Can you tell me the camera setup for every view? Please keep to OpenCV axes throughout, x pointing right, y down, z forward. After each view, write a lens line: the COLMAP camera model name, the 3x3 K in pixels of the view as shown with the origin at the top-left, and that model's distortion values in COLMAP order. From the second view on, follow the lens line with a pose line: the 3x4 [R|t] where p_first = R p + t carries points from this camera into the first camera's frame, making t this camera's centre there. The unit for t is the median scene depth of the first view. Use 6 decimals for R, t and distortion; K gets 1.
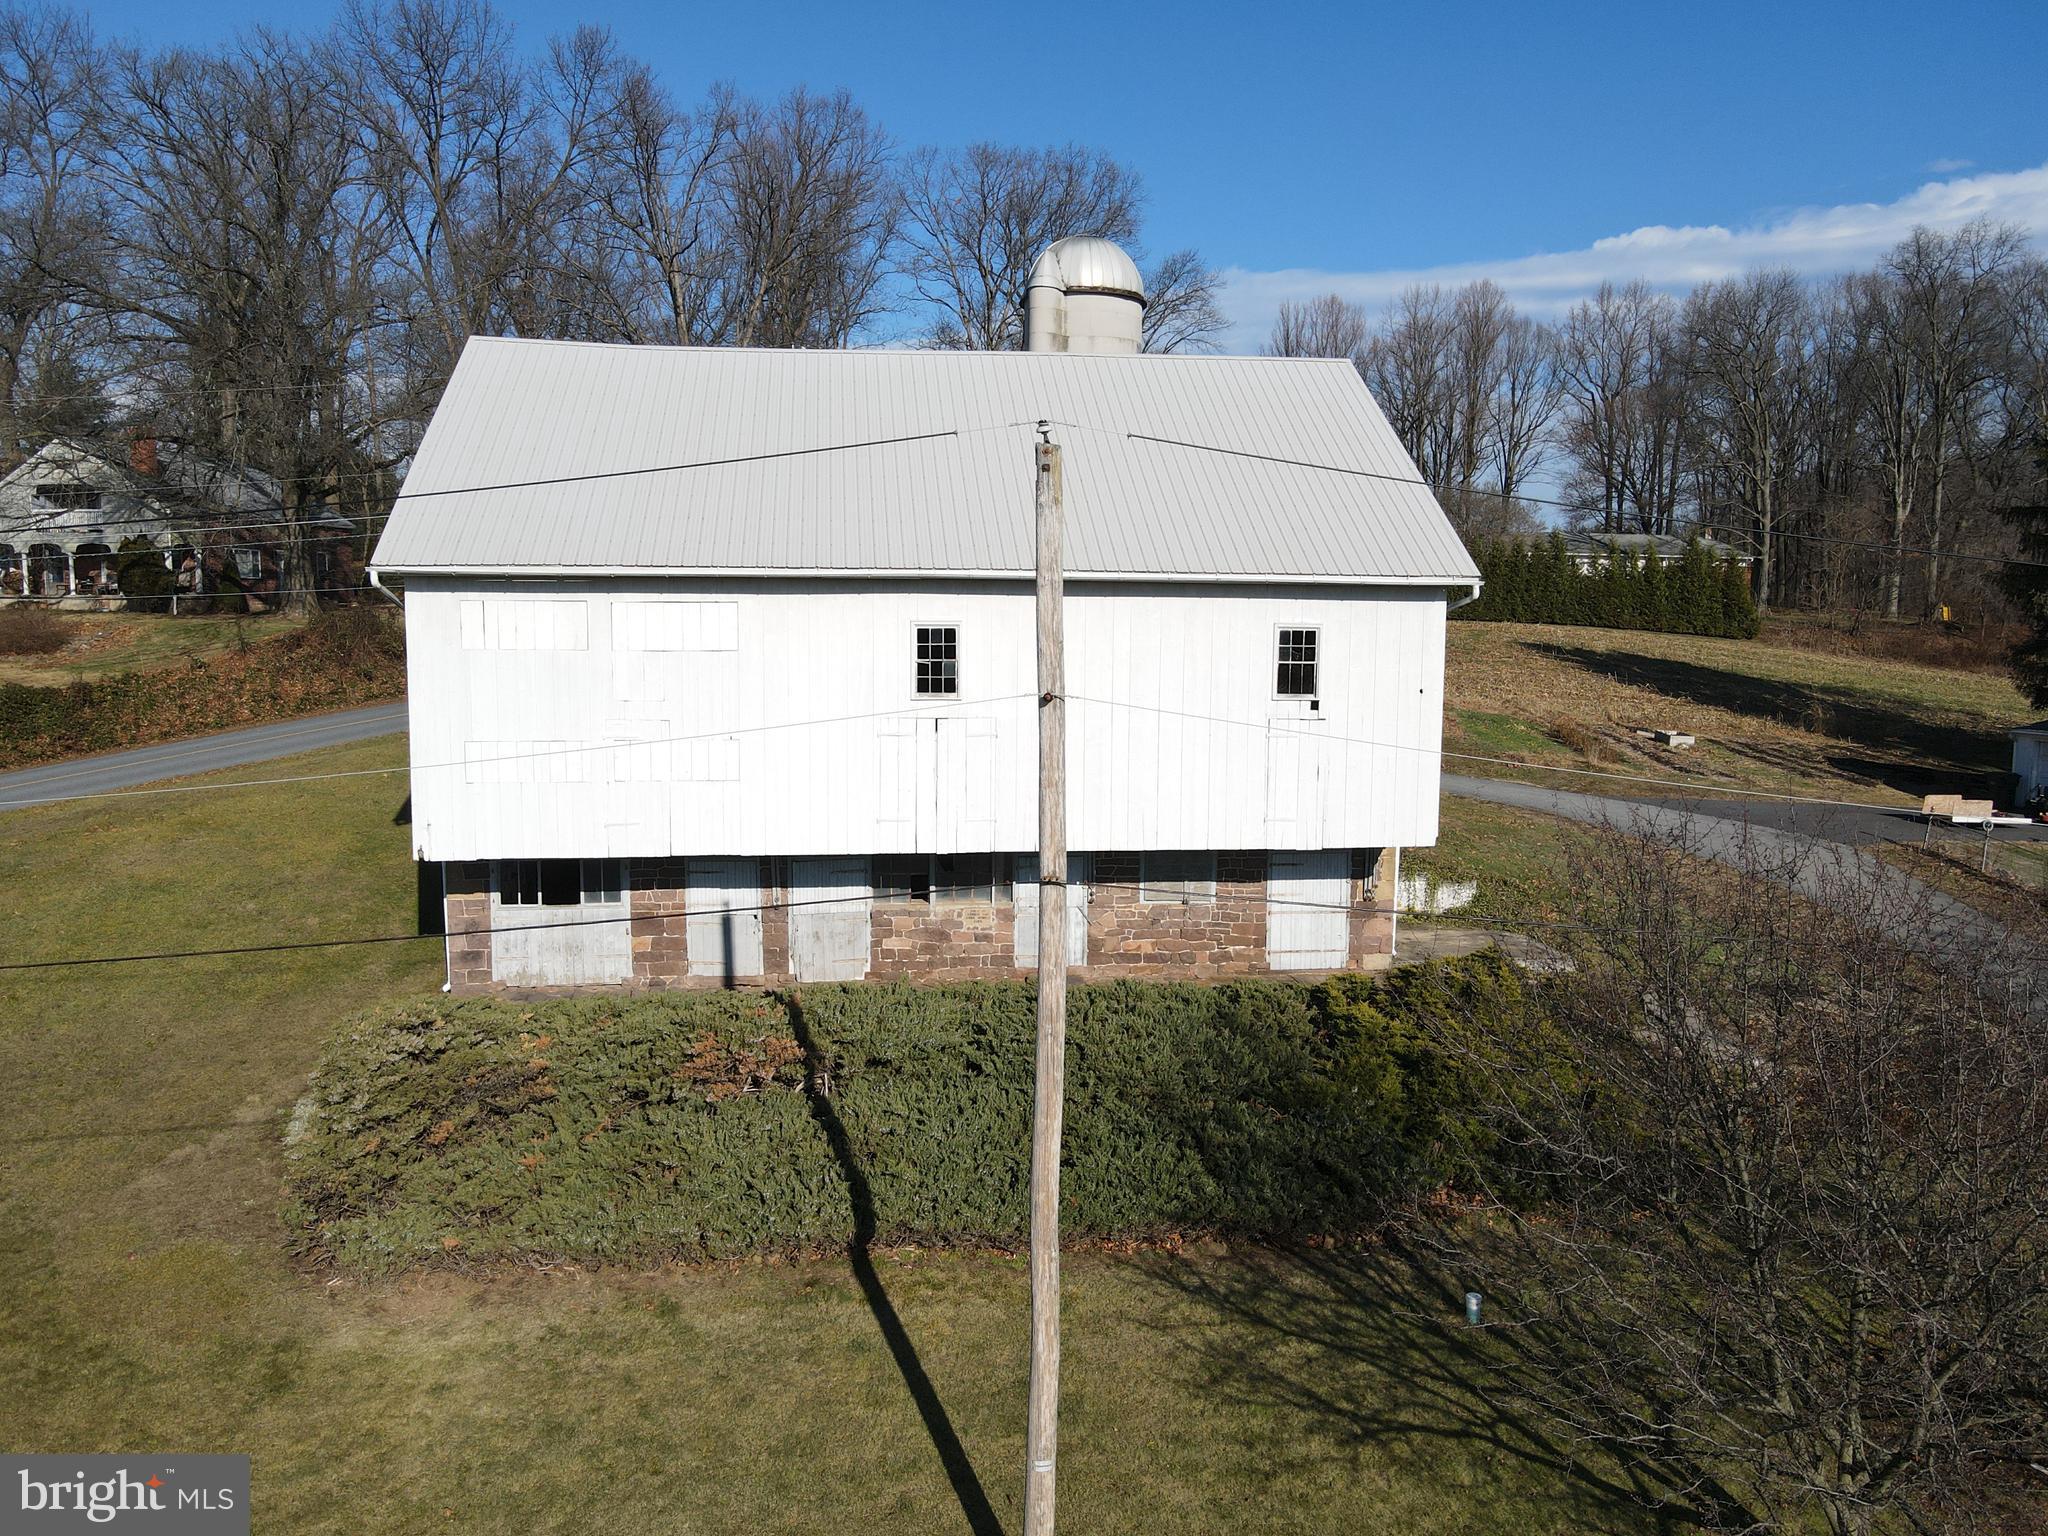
lens RADIAL K [[1510.7, 0, 1016.0], [0, 1510.7, 756.9], [0, 0, 1]] dist [0.001042, 0.019225]
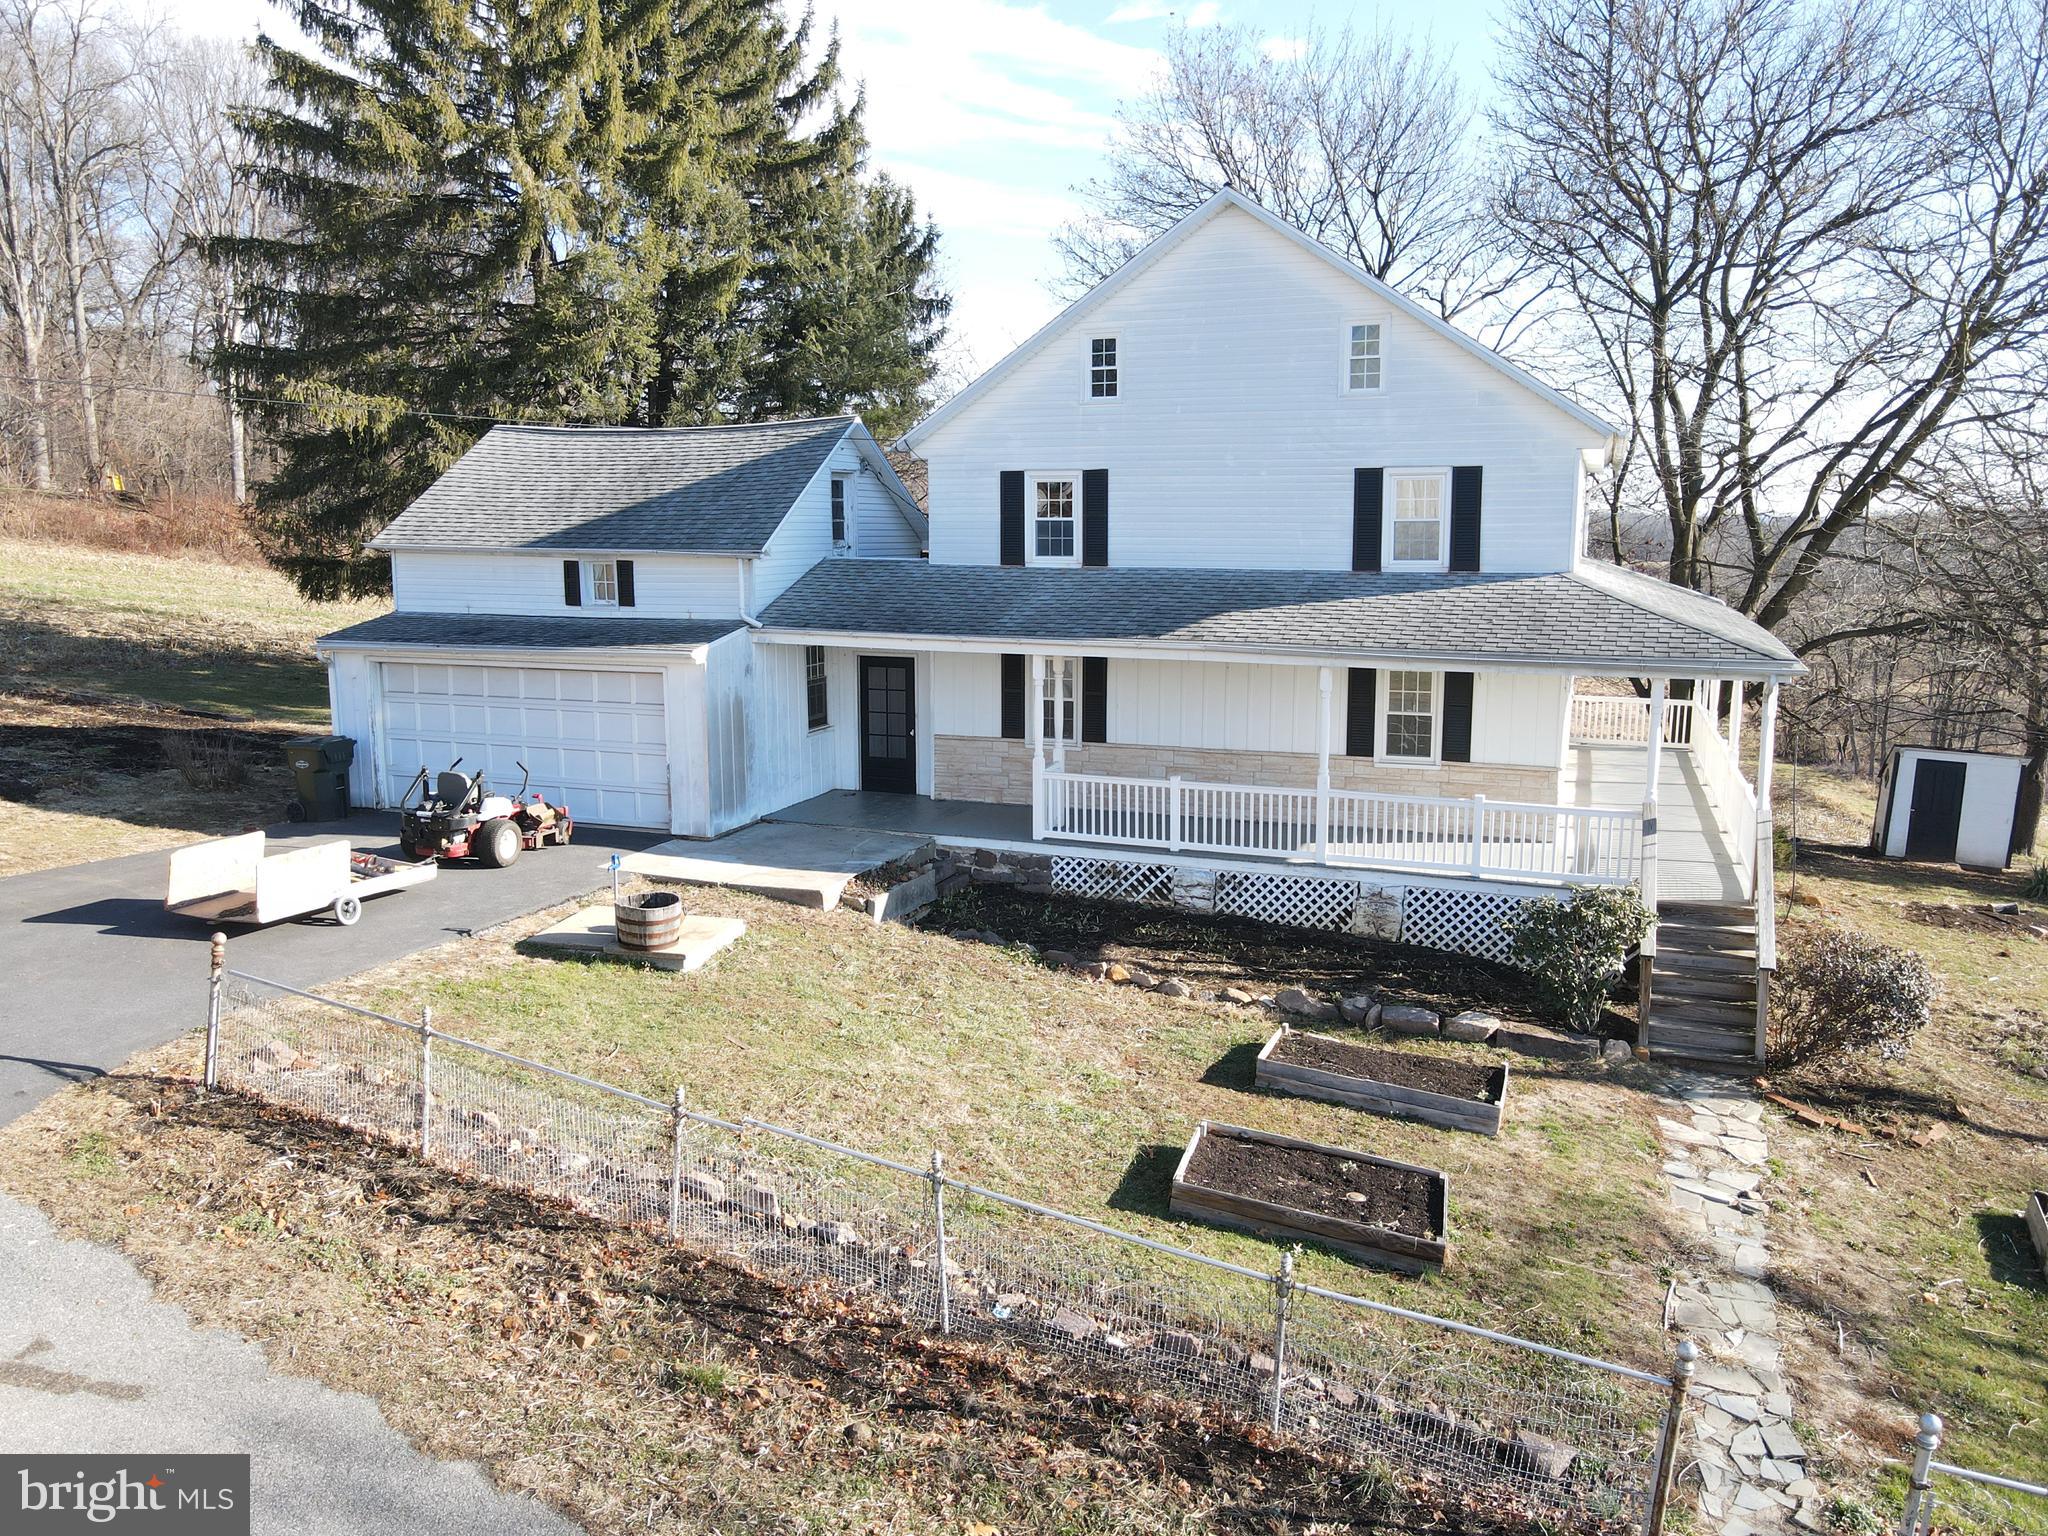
lens RADIAL K [[1510.7, 0, 1014.5], [0, 1510.7, 768.0], [0, 0, 1]] dist [0.001042, 0.019225]
pose [[0.471566, -0.146479, 0.869580, 0.613553], [0.086347, 0.989039, 0.119776, -0.028109], [-0.877593, 0.018603, 0.479045, 1.037138]]
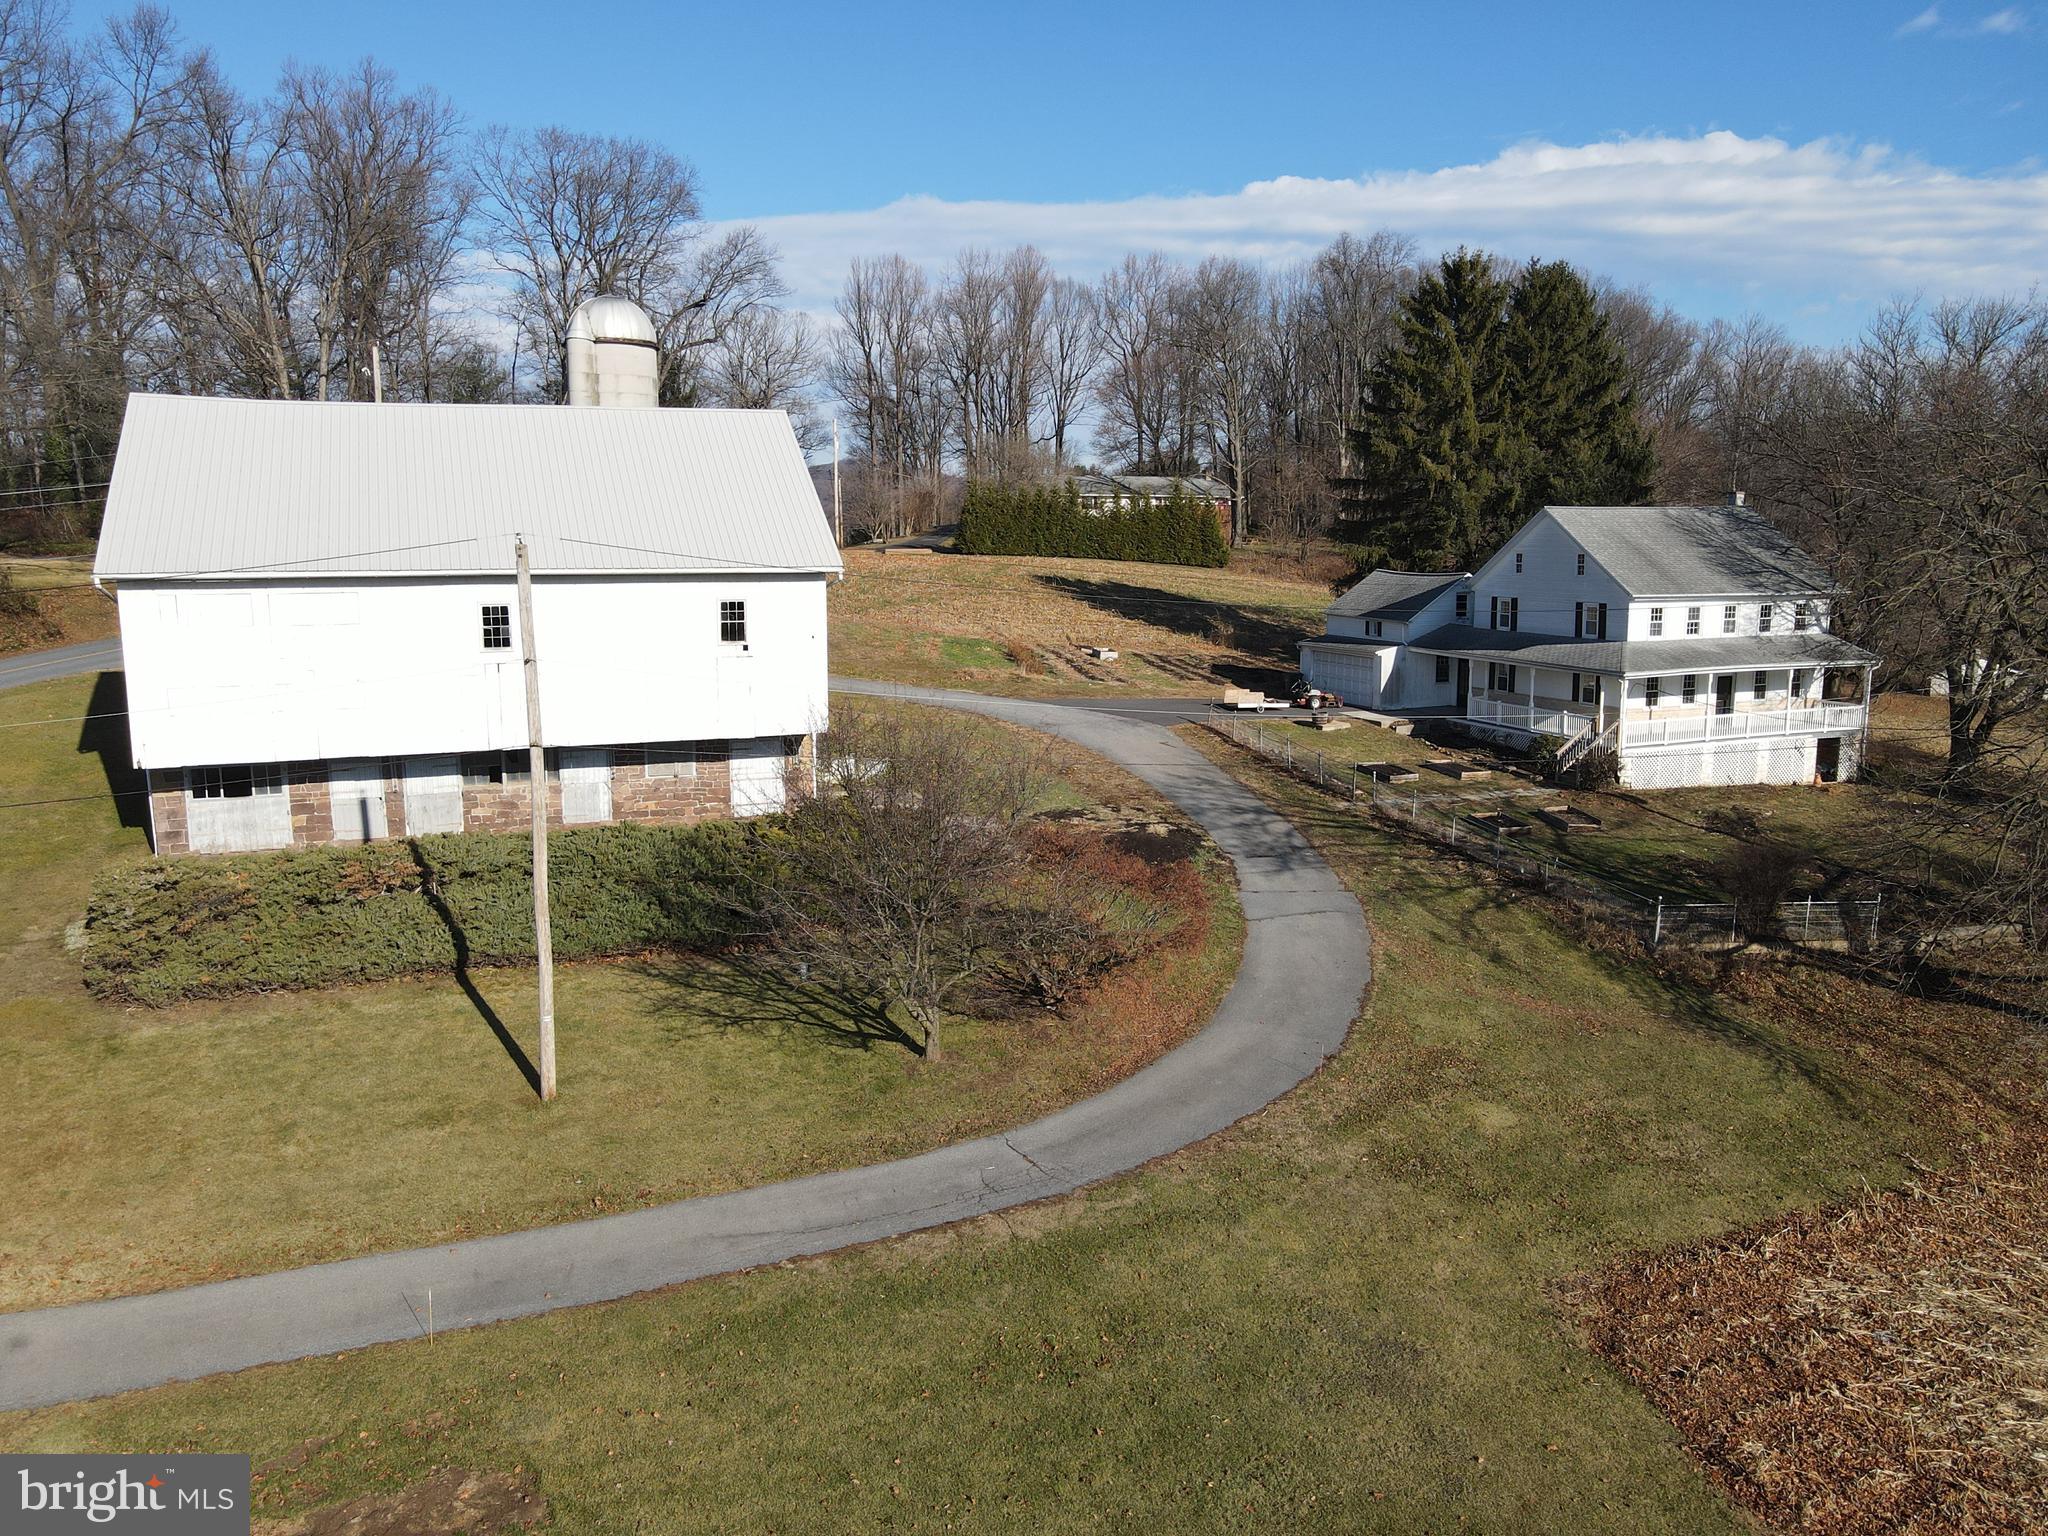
lens RADIAL K [[1510.7, 0, 1023.3], [0, 1510.7, 757.1], [0, 0, 1]] dist [0.001042, 0.019225]
pose [[0.969011, -0.045832, 0.242729, 0.080667], [0.032718, 0.997793, 0.057787, -0.001239], [-0.244841, -0.048055, 0.968372, -0.584390]]
